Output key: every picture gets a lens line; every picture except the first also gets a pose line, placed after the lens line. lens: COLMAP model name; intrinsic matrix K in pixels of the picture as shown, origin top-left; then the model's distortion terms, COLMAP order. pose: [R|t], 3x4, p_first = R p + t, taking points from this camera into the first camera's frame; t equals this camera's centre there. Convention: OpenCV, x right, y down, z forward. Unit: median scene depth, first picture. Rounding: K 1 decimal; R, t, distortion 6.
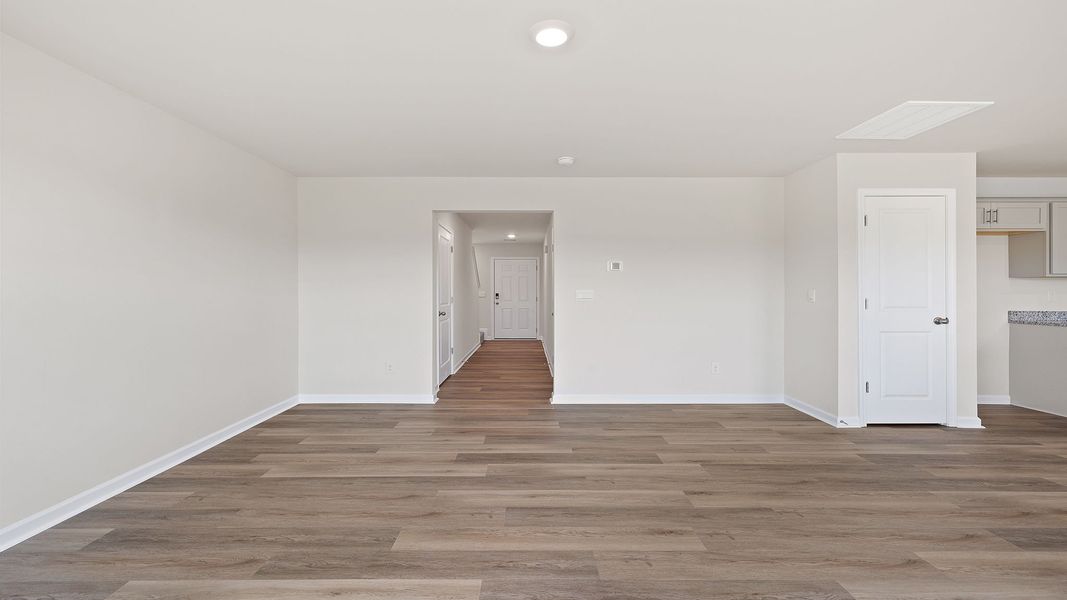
lens RADIAL K [[450.8, 0, 527.0], [0, 450.8, 292.5], [0, 0, 1]] dist [0.001288, 0.000580]
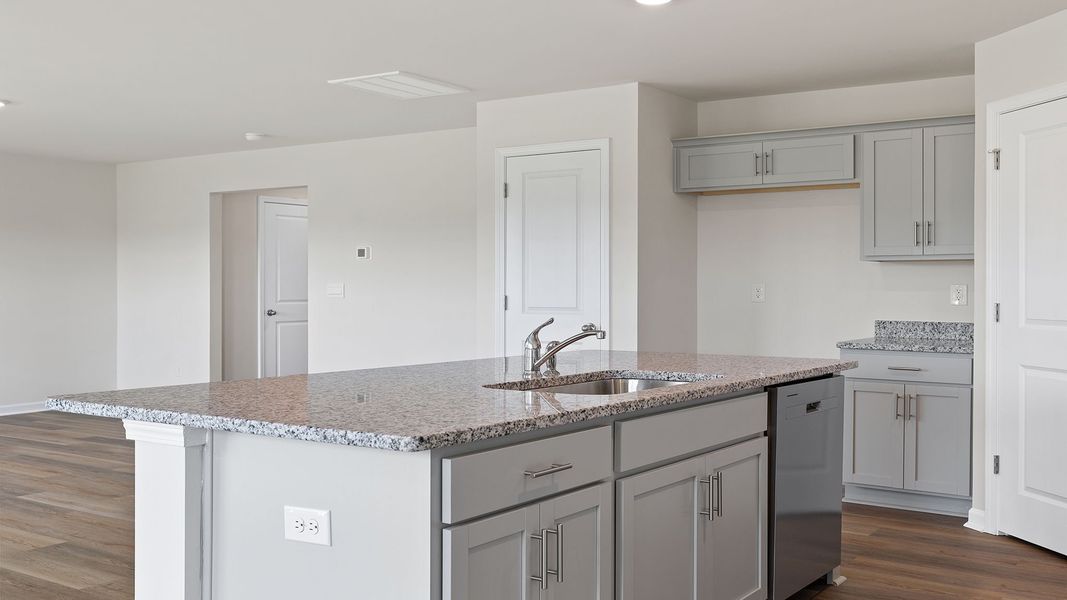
lens RADIAL K [[1048.9, 0, 533.5], [0, 1048.9, 300.0], [0, 0, 1]] dist [0.004313, 0.001858]
pose [[0.828309, 0.009107, -0.560198, 1.782838], [-0.003355, 0.999931, 0.011295, 0.001670], [0.560262, -0.007476, 0.828282, -0.413380]]
